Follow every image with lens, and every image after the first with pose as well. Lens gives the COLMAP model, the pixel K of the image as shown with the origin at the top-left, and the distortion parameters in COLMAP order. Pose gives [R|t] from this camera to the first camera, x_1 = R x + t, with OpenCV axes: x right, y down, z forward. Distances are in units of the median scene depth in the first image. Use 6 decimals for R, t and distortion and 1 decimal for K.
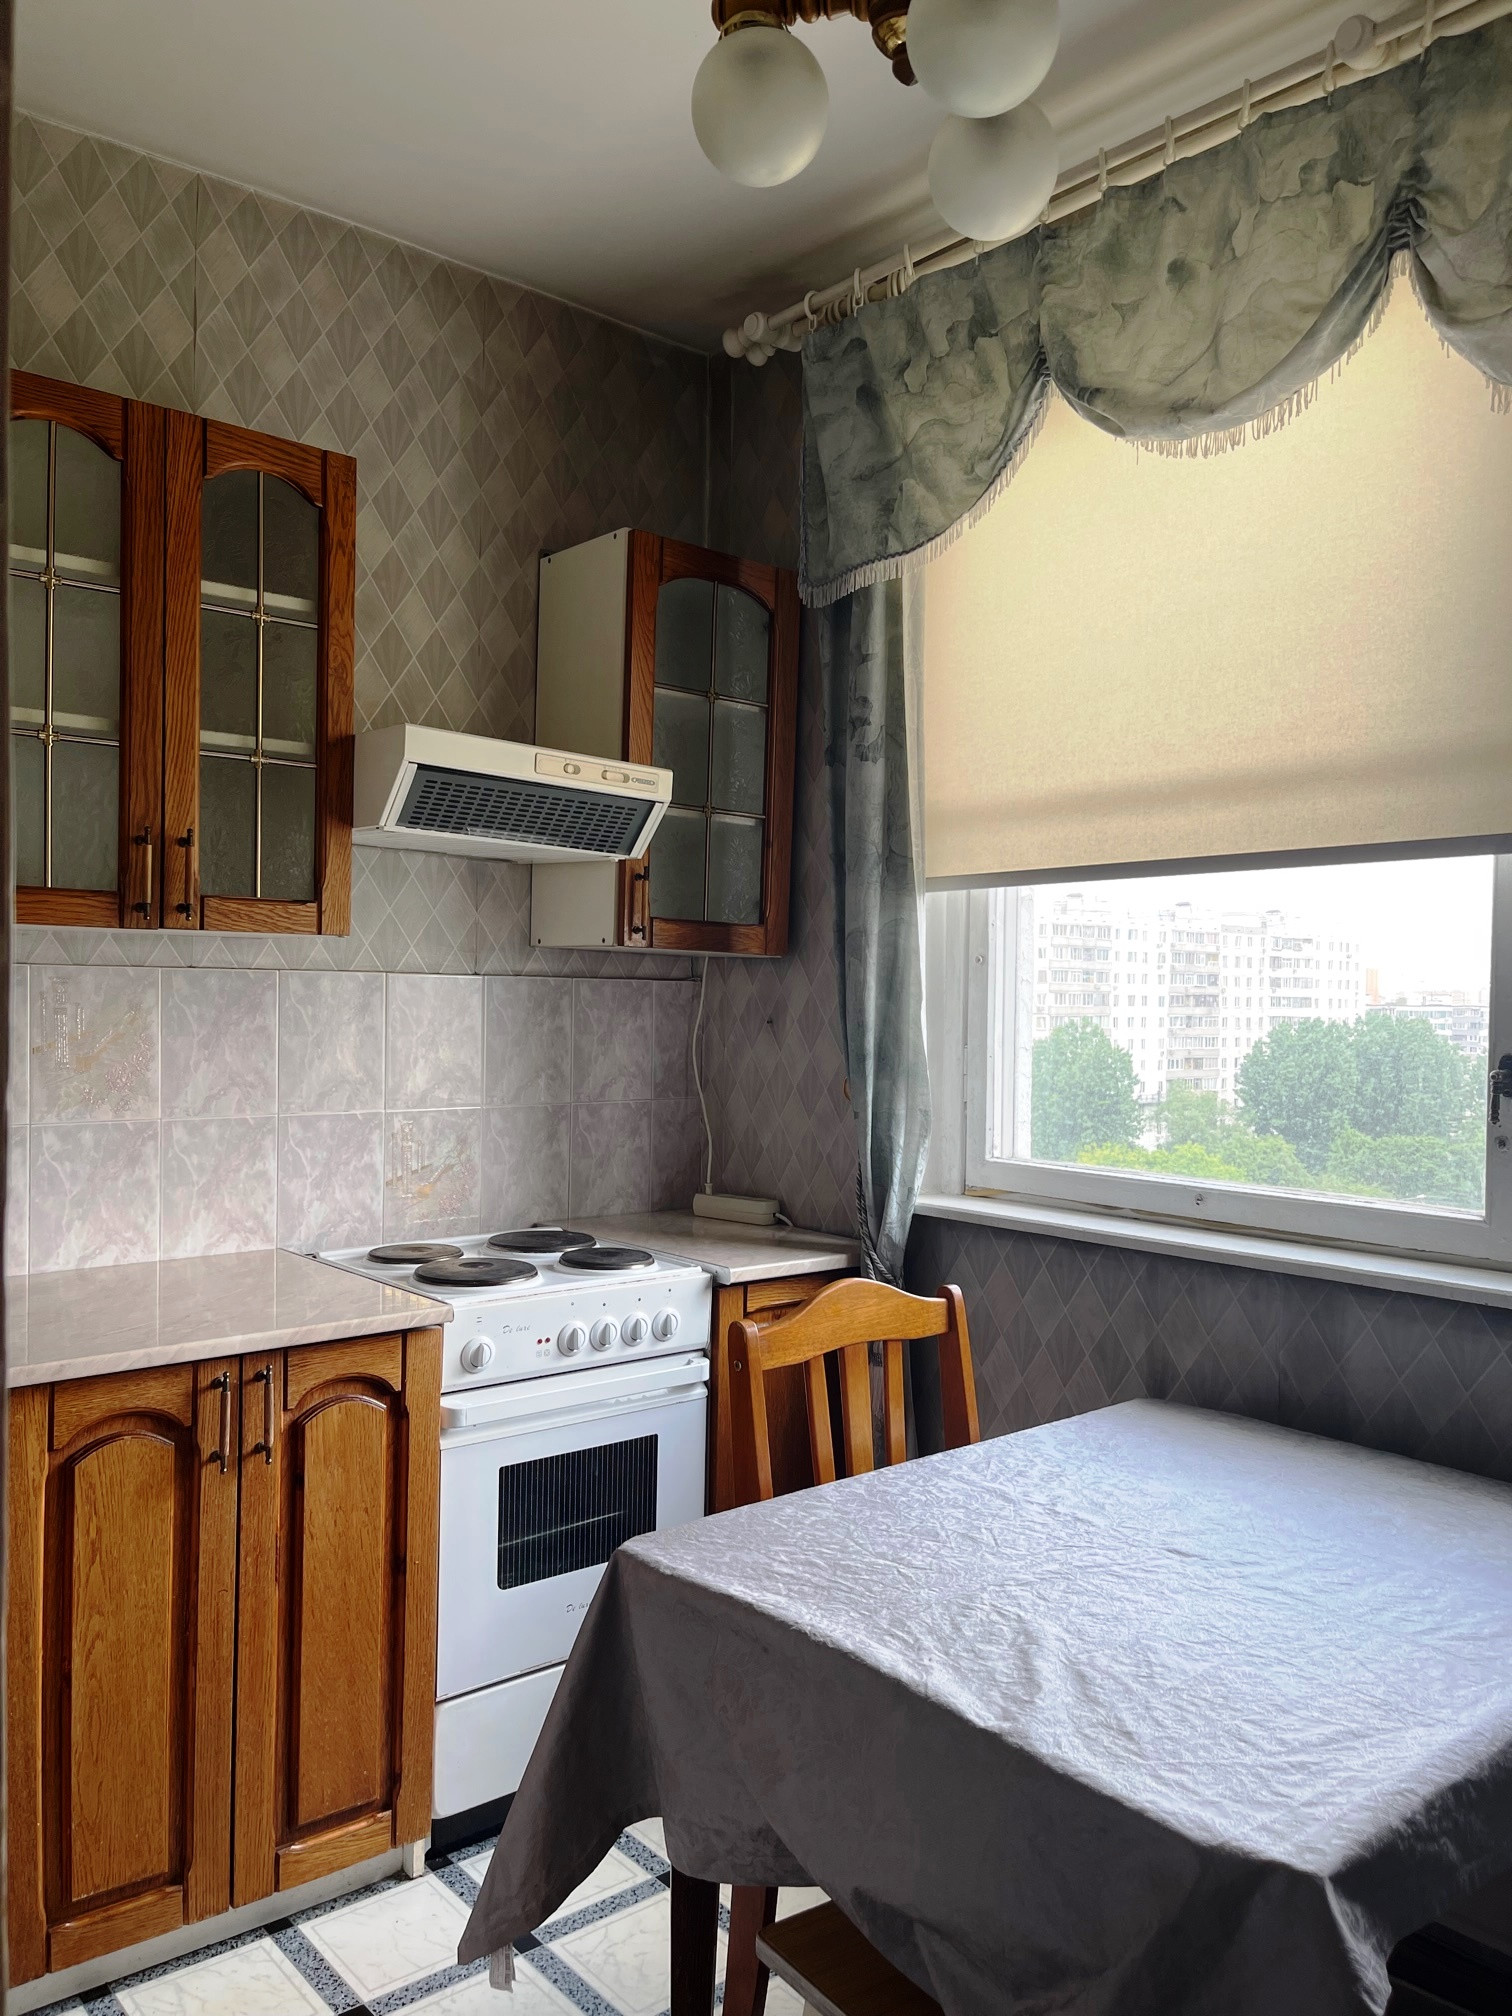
lens RADIAL K [[1524.9, 0, 753.6], [0, 1524.9, 1002.7], [0, 0, 1]] dist [0.058049, -0.077551]
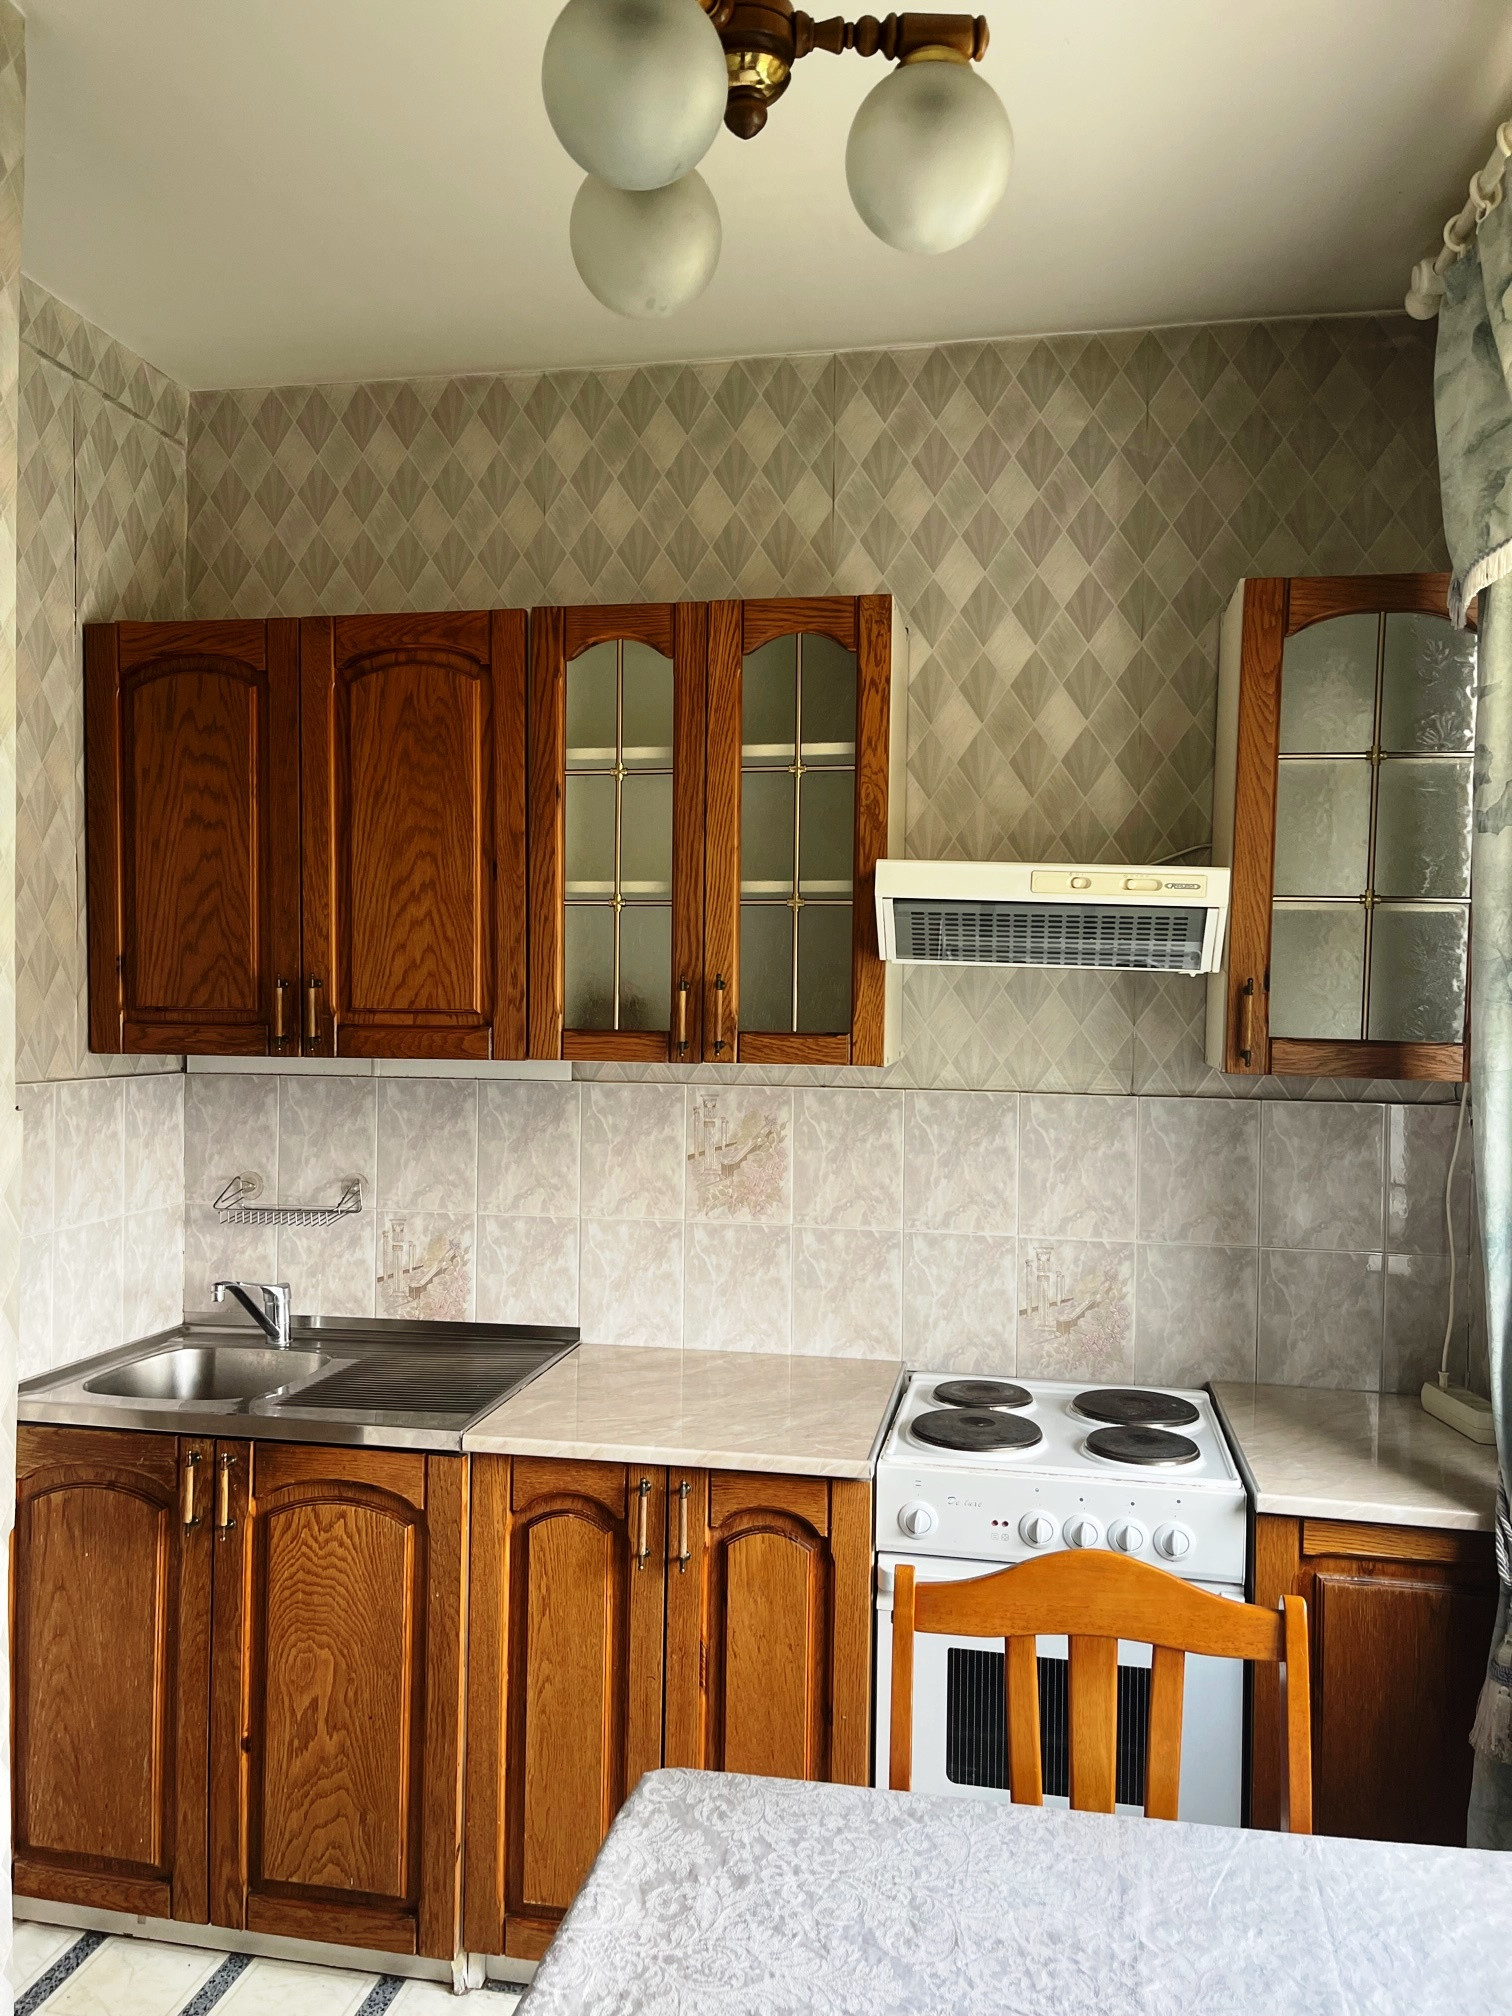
lens RADIAL K [[1524.9, 0, 760.4], [0, 1524.9, 994.3], [0, 0, 1]] dist [0.058049, -0.077551]
pose [[0.623055, -0.006651, -0.782150, 0.454725], [-0.008602, 0.999845, -0.015355, -0.072114], [0.782131, 0.016295, 0.622901, 0.296677]]
